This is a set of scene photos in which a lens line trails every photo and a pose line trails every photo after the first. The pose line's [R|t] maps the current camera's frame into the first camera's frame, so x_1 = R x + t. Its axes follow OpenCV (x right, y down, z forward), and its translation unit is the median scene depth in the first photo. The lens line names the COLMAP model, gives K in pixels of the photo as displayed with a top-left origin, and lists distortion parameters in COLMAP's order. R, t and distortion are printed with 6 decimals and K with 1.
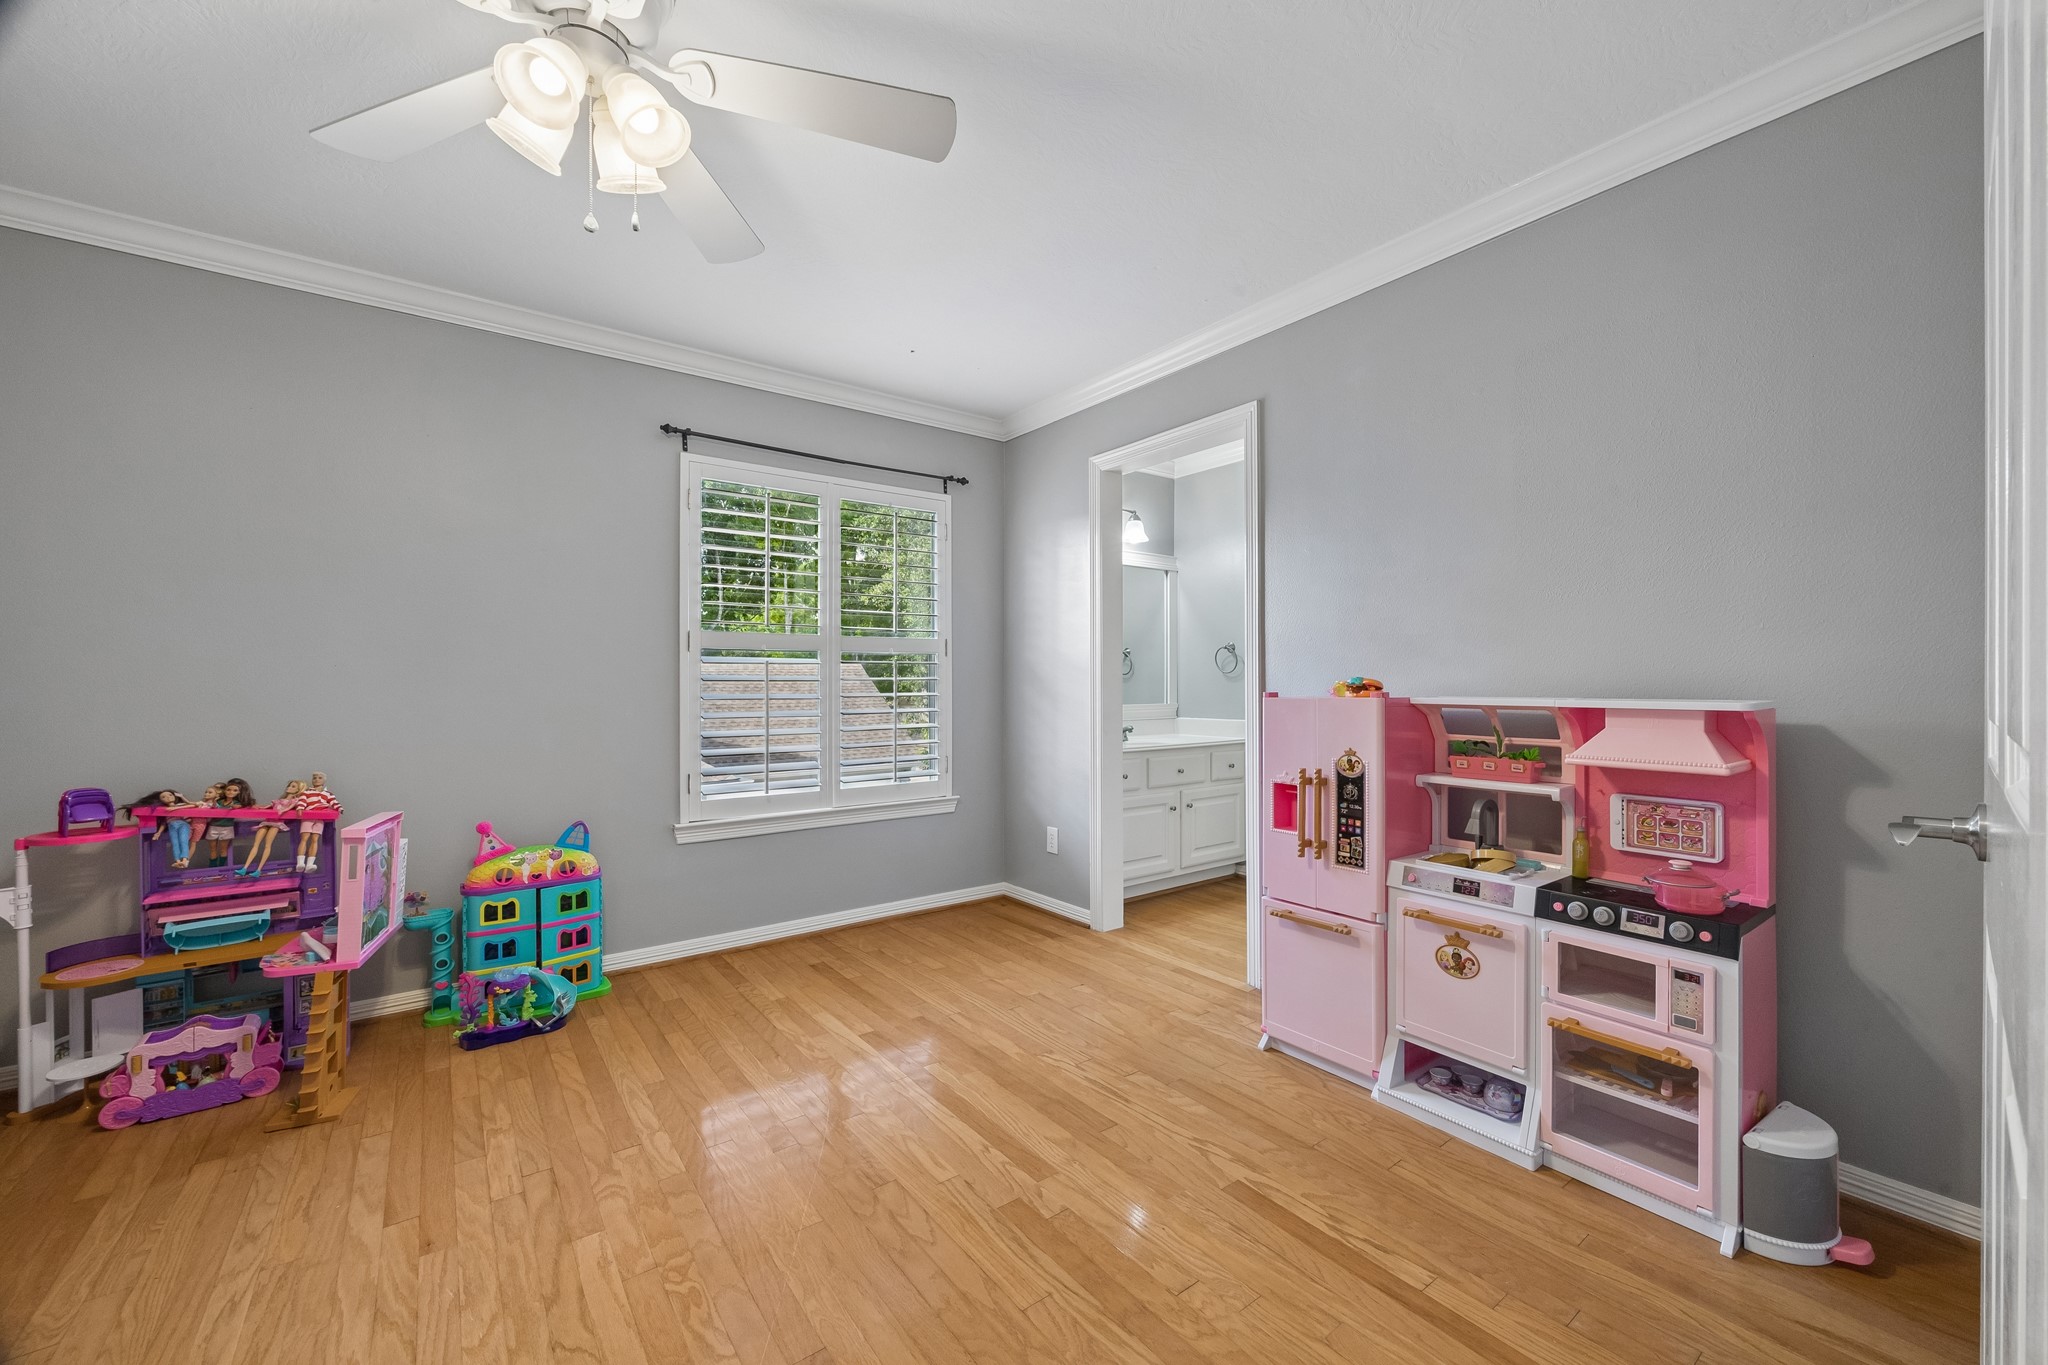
lens RADIAL K [[803.7, 0, 1015.8], [0, 803.7, 683.2], [0, 0, 1]] dist [0.003392, 0.000025]
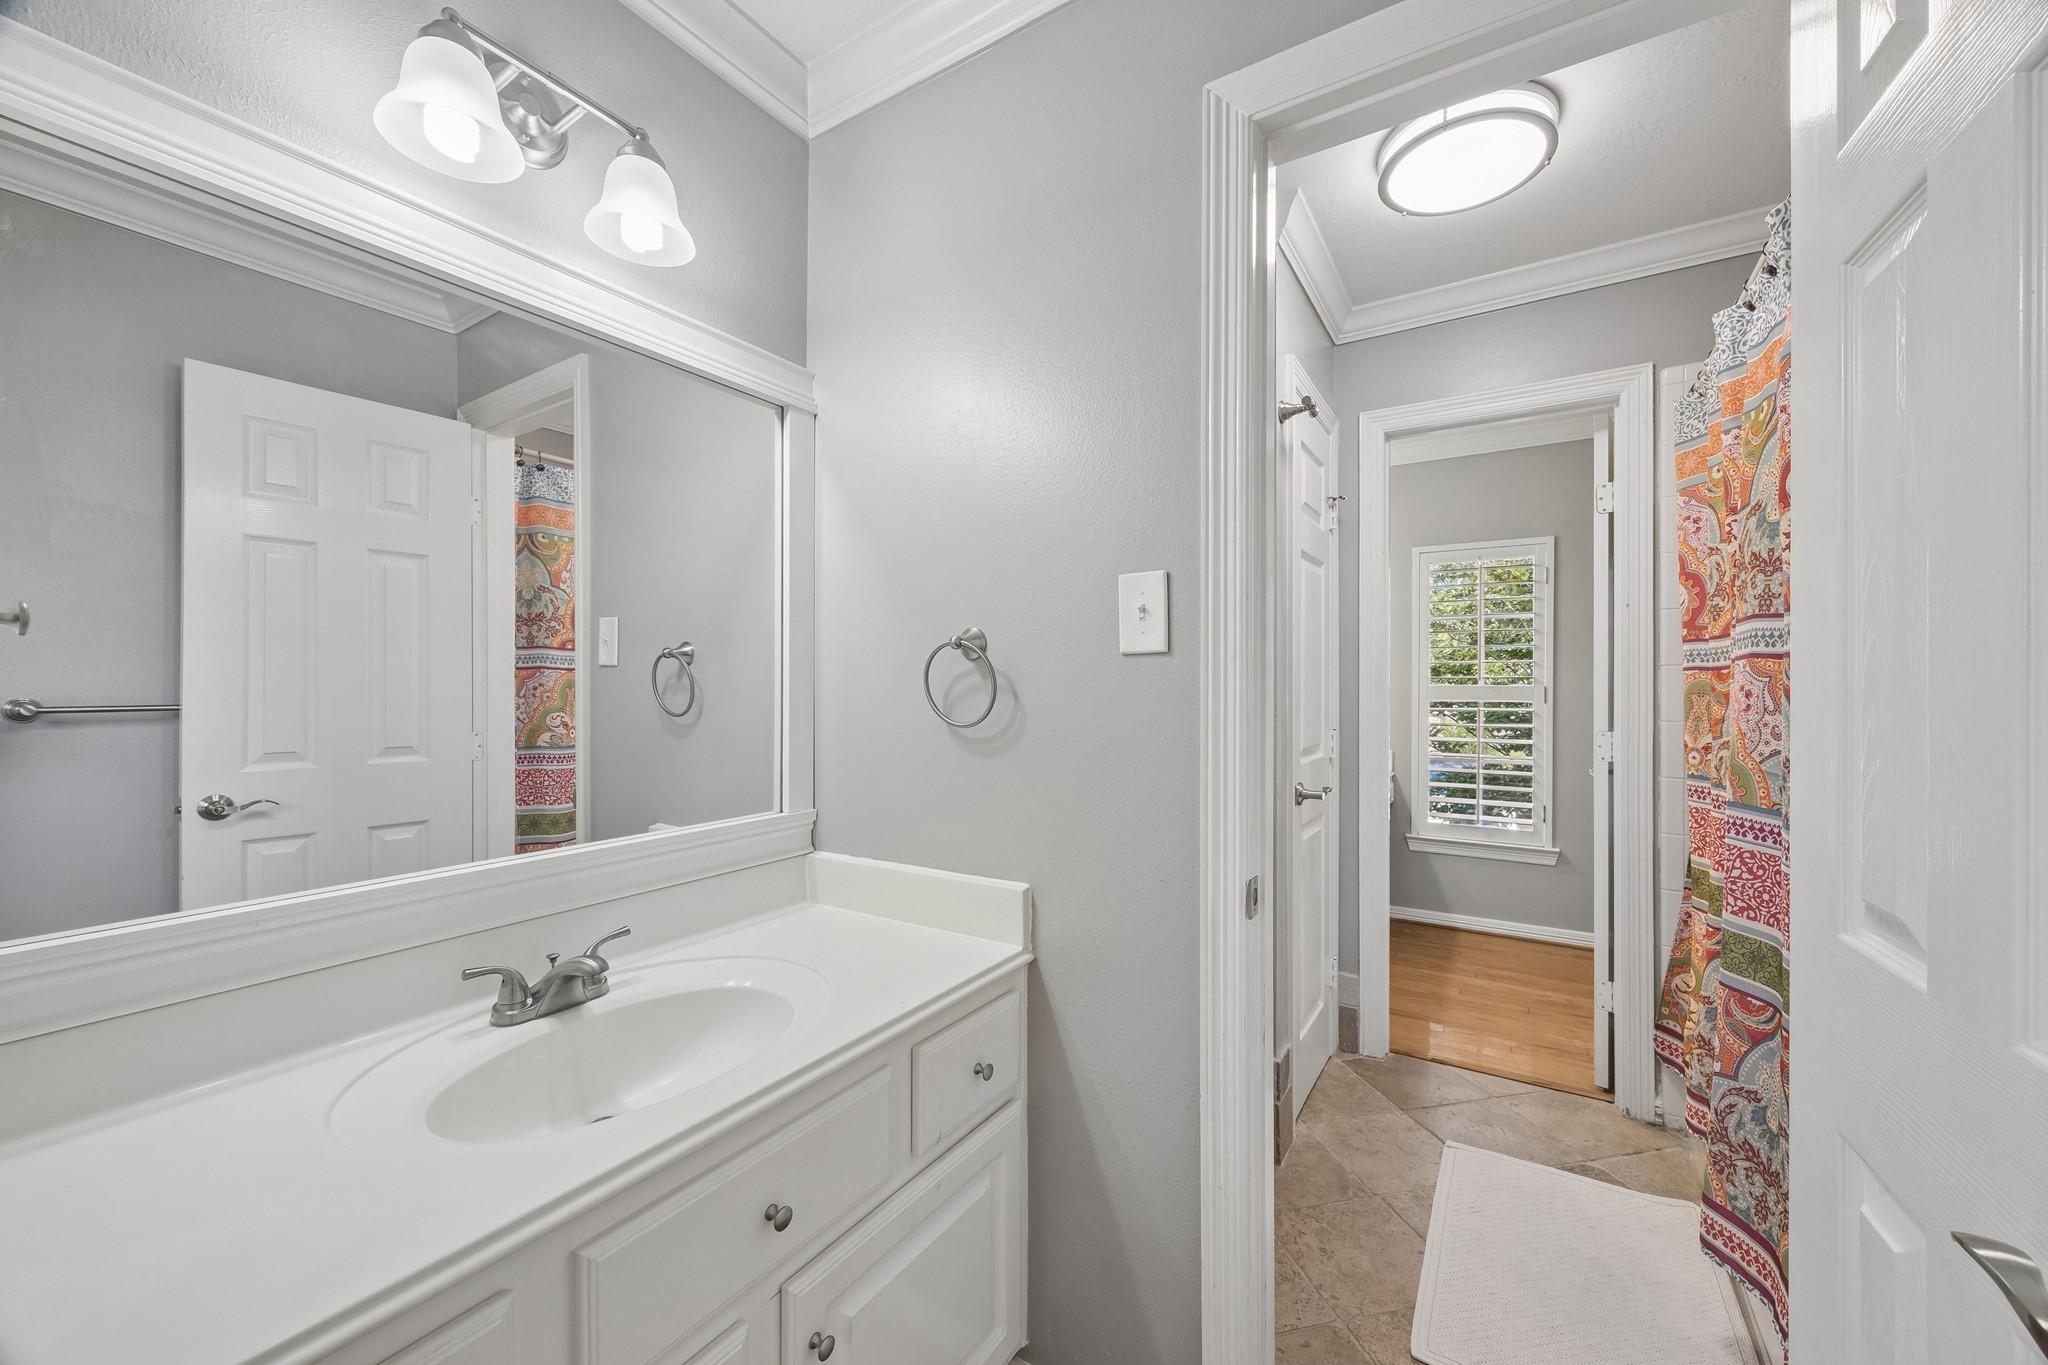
lens RADIAL K [[803.7, 0, 1017.0], [0, 803.7, 689.3], [0, 0, 1]] dist [0.003392, 0.000025]
pose [[0.931272, 0.011373, 0.364148, 0.166549], [-0.008212, 0.999914, -0.010229, -0.023870], [-0.364233, 0.006535, 0.931285, 0.692490]]
